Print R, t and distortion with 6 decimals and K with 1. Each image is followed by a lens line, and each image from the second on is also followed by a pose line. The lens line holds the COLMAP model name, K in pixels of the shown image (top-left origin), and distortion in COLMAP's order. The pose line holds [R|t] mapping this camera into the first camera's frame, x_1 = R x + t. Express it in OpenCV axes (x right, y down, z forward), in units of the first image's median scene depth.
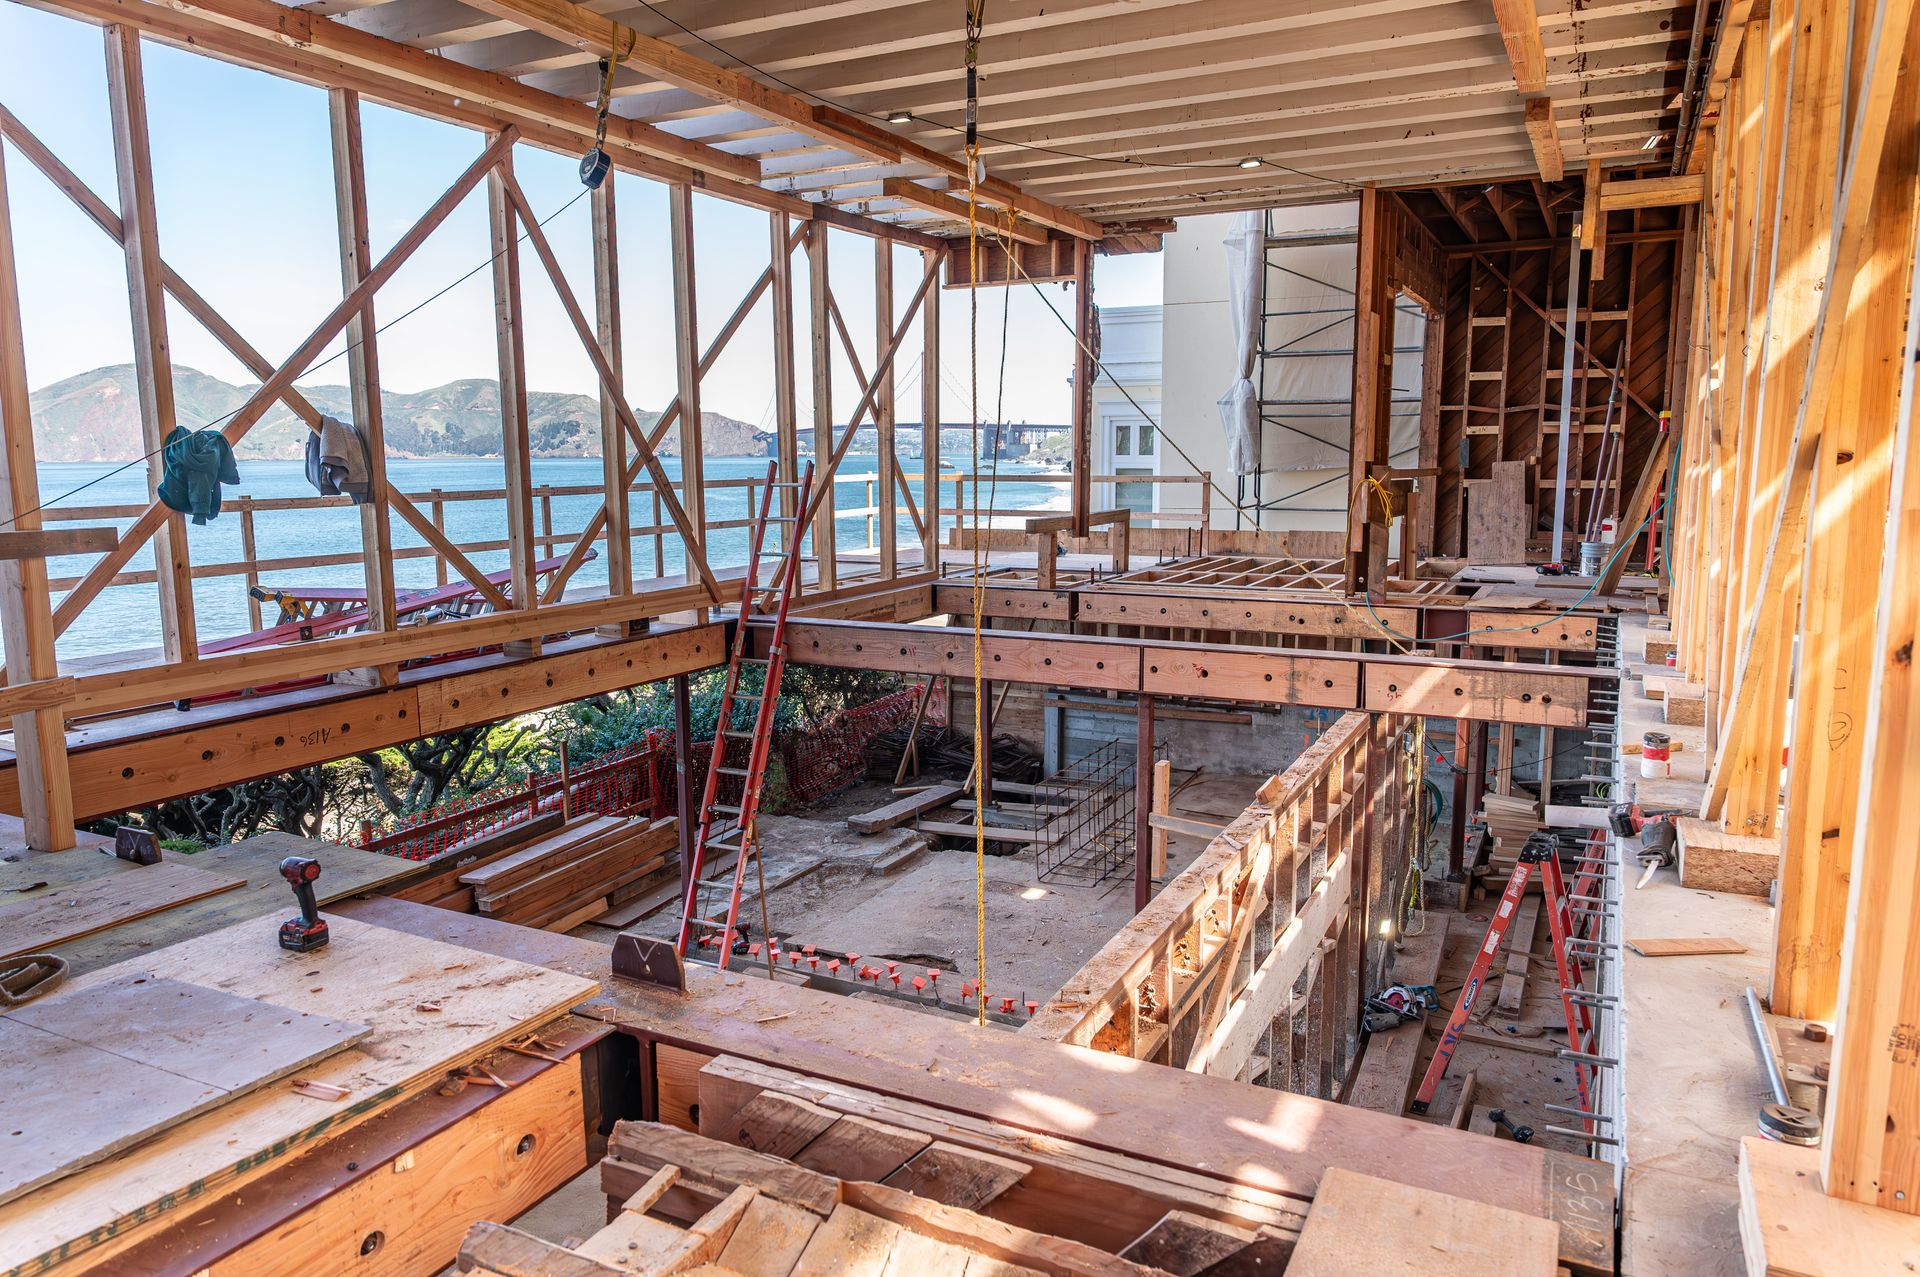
lens RADIAL K [[1298.5, 0, 957.7], [0, 1298.5, 639.3], [0, 0, 1]] dist [-0.002556, -0.002381]
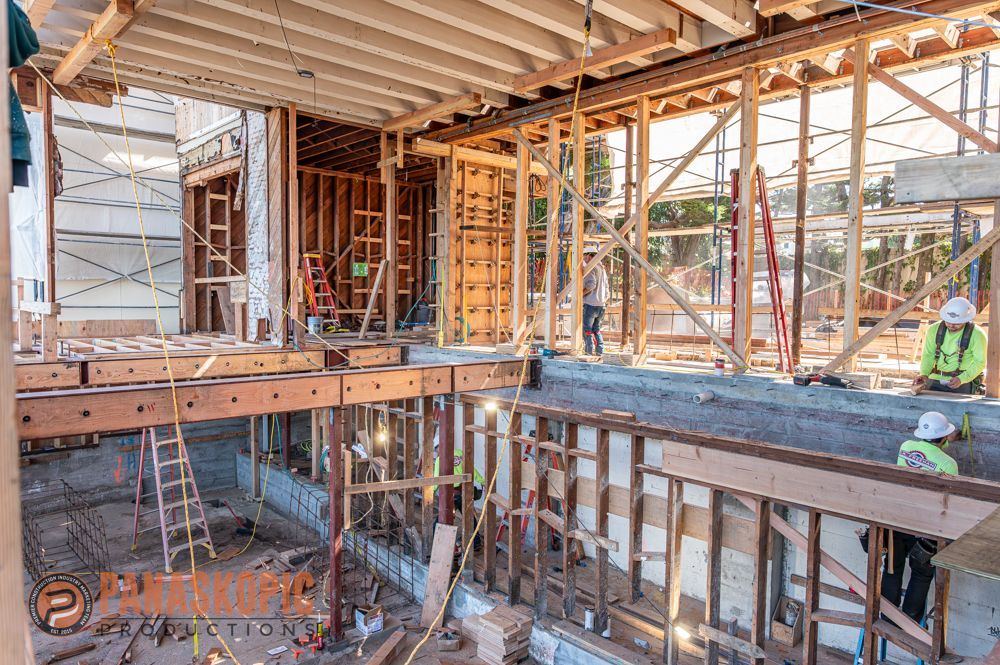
lens RADIAL K [[676.3, 0, 499.5], [0, 676.3, 335.4], [0, 0, 1]] dist [-0.002556, -0.002381]
pose [[0.349239, -0.041675, 0.936106, -0.405019], [0.123726, 0.992314, -0.001982, -0.011791], [-0.928829, 0.116512, 0.351712, 0.434692]]
